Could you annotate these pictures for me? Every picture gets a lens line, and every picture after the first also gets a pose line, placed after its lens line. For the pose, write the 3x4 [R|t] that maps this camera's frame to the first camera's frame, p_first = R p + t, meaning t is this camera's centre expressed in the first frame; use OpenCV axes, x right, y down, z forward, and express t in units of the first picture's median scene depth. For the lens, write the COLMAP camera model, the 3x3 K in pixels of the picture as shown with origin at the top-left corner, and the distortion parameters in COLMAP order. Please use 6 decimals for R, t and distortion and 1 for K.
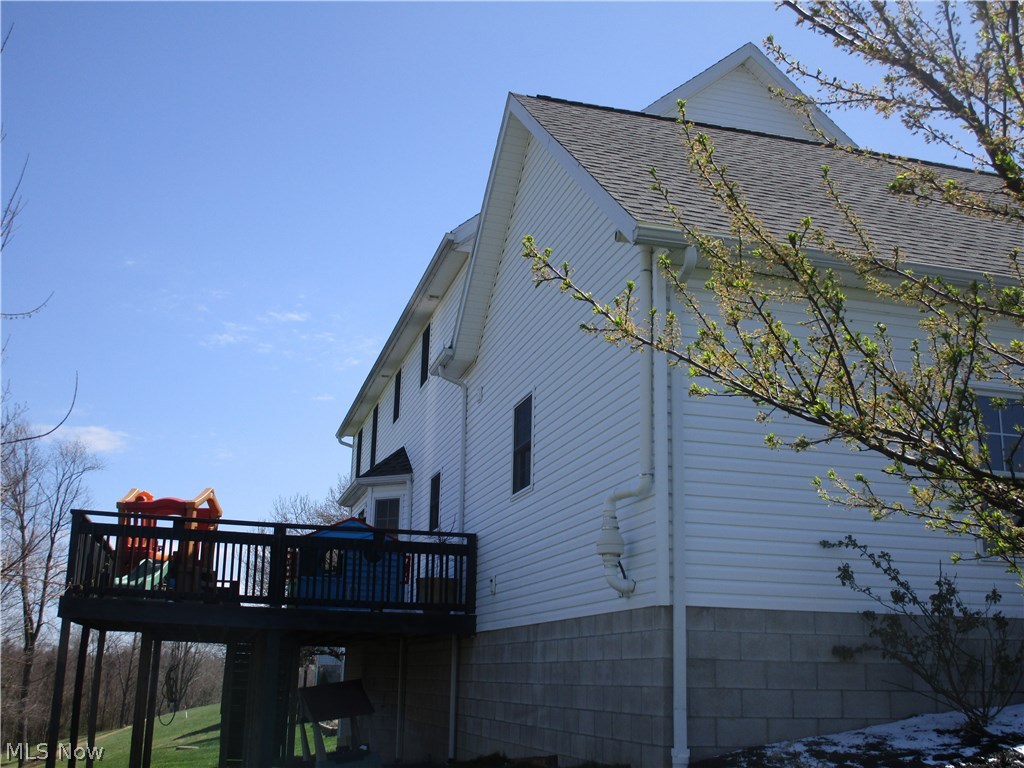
lens RADIAL K [[1106.0, 0, 512.0], [0, 1106.0, 384.0], [0, 0, 1]] dist [-0.070256, -0.005821]
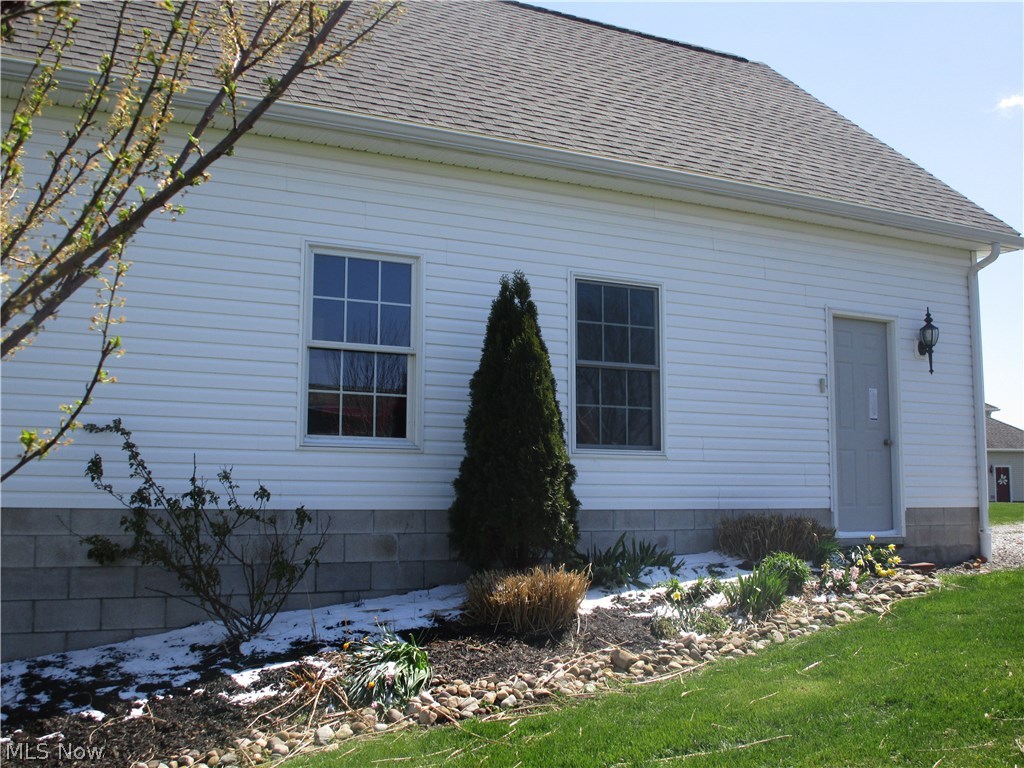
lens RADIAL K [[1106.0, 0, 512.0], [0, 1106.0, 384.0], [0, 0, 1]] dist [-0.070256, -0.005821]
pose [[0.972907, 0.001041, 0.231196, 0.418484], [-0.037662, 0.987346, 0.154041, -0.030670], [-0.228110, -0.158574, 0.960635, 0.128777]]
